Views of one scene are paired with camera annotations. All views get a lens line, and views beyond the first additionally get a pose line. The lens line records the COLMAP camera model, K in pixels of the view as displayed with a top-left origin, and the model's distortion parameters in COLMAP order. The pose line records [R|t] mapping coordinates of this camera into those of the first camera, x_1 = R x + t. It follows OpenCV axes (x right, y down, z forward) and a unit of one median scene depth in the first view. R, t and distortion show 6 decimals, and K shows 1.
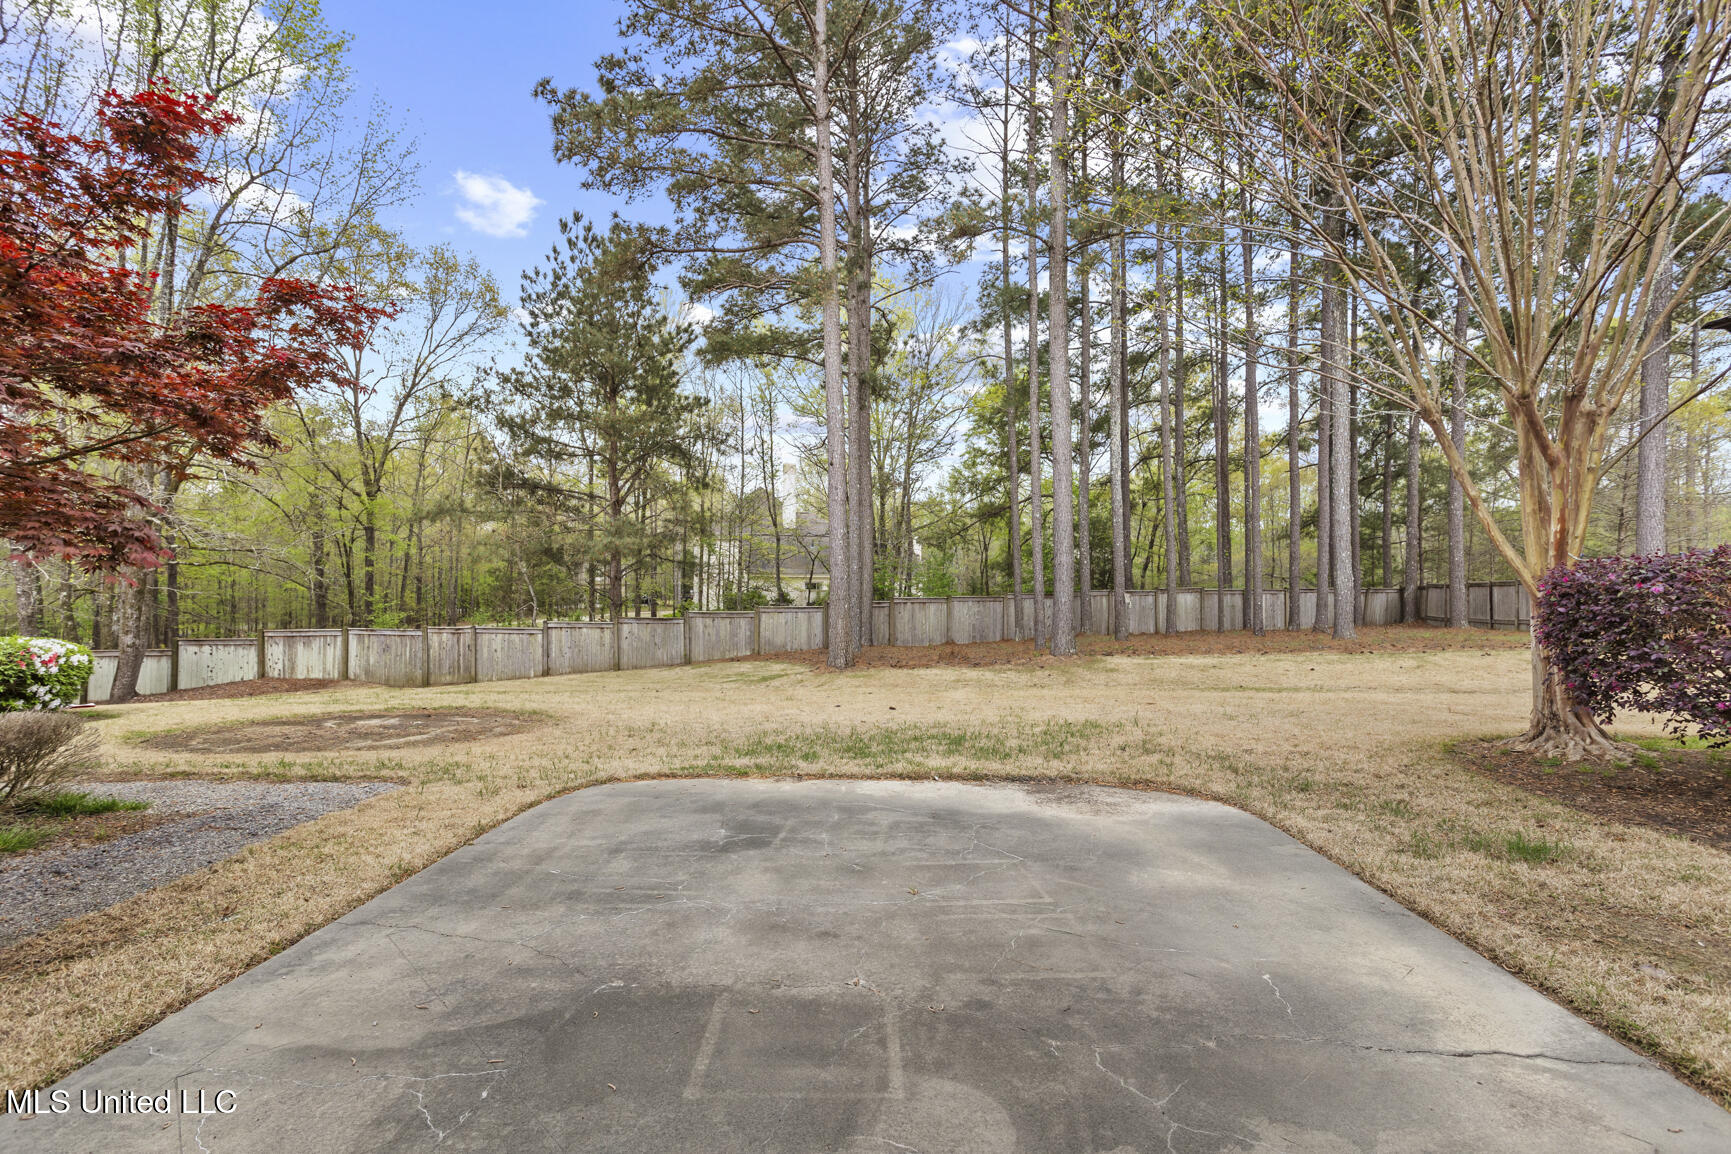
lens RADIAL K [[865.2, 0, 868.8], [0, 865.2, 576.6], [0, 0, 1]] dist [-0.001140, 0.000185]
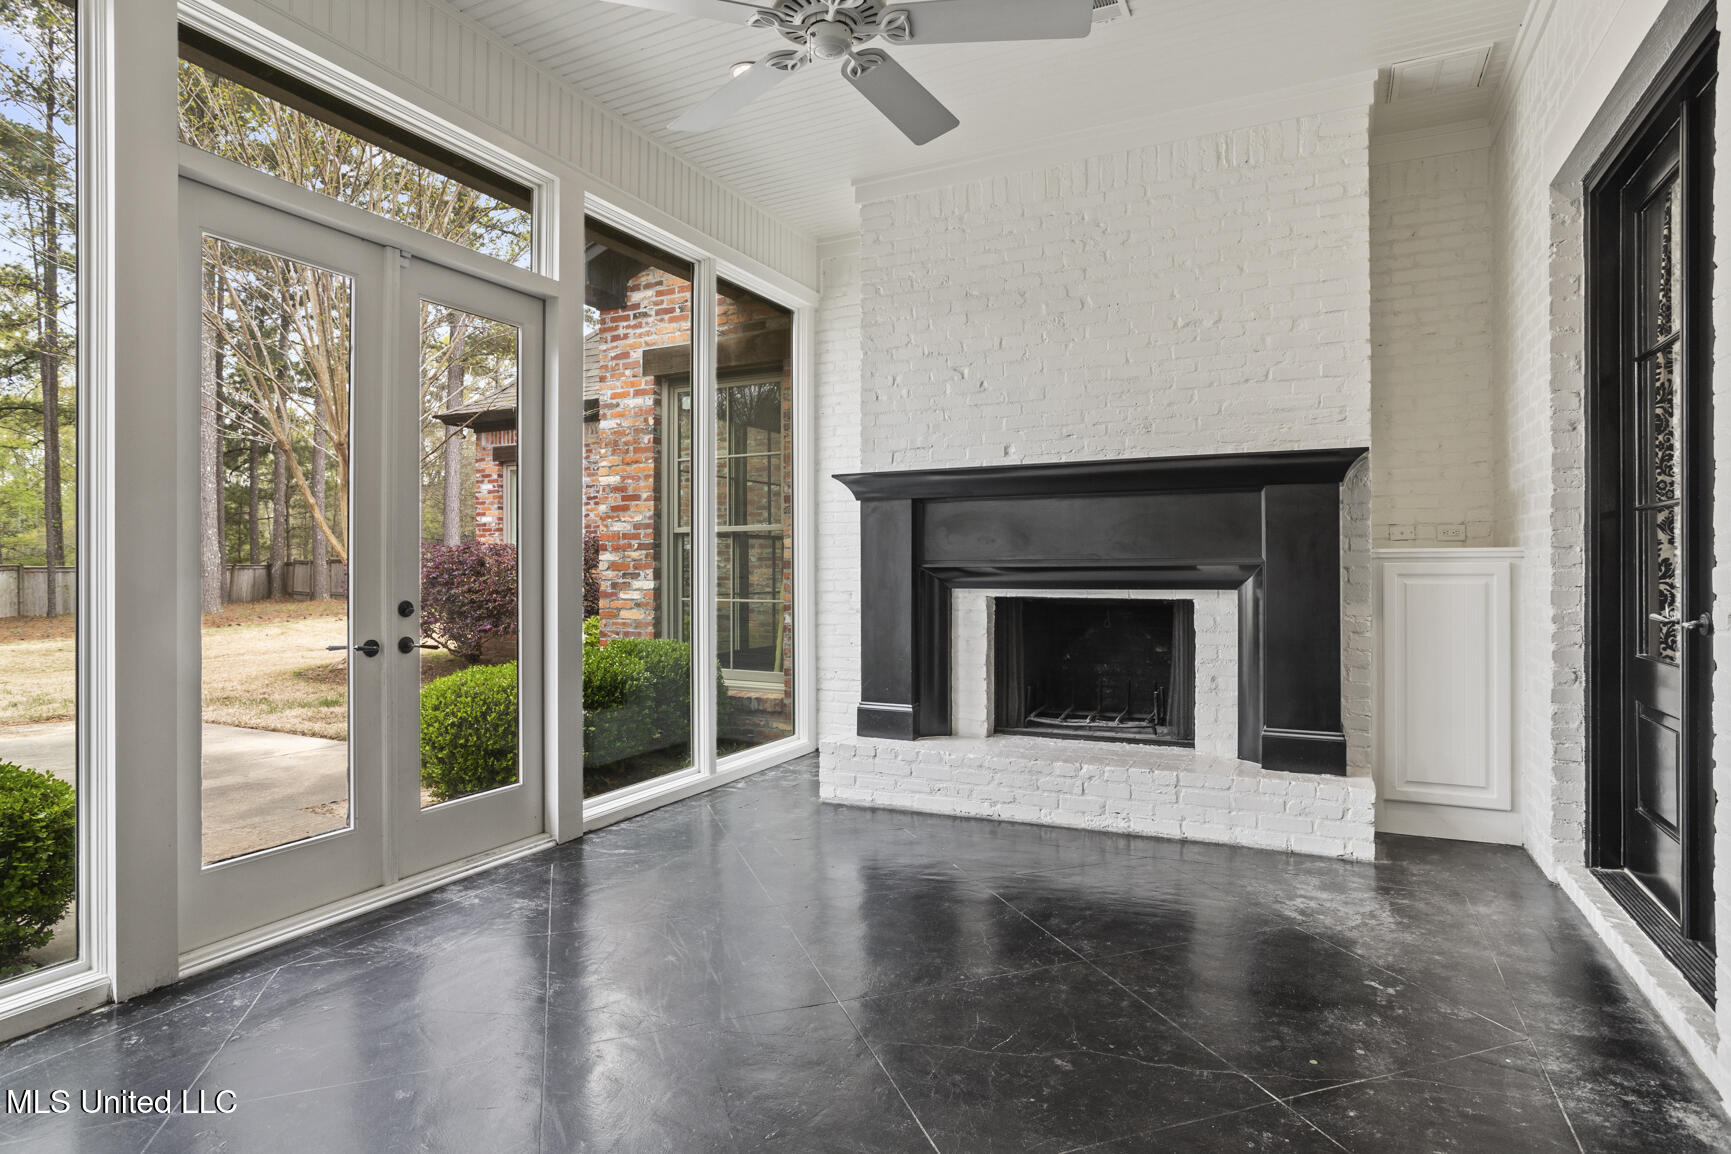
lens RADIAL K [[941.1, 0, 867.9], [0, 941.1, 565.4], [0, 0, 1]] dist [-0.000374, 0.000813]
pose [[0.437768, -0.005010, 0.899074, -0.060168], [-0.008465, 0.999917, 0.009694, -0.001856], [-0.899048, -0.011854, 0.437689, -0.100352]]
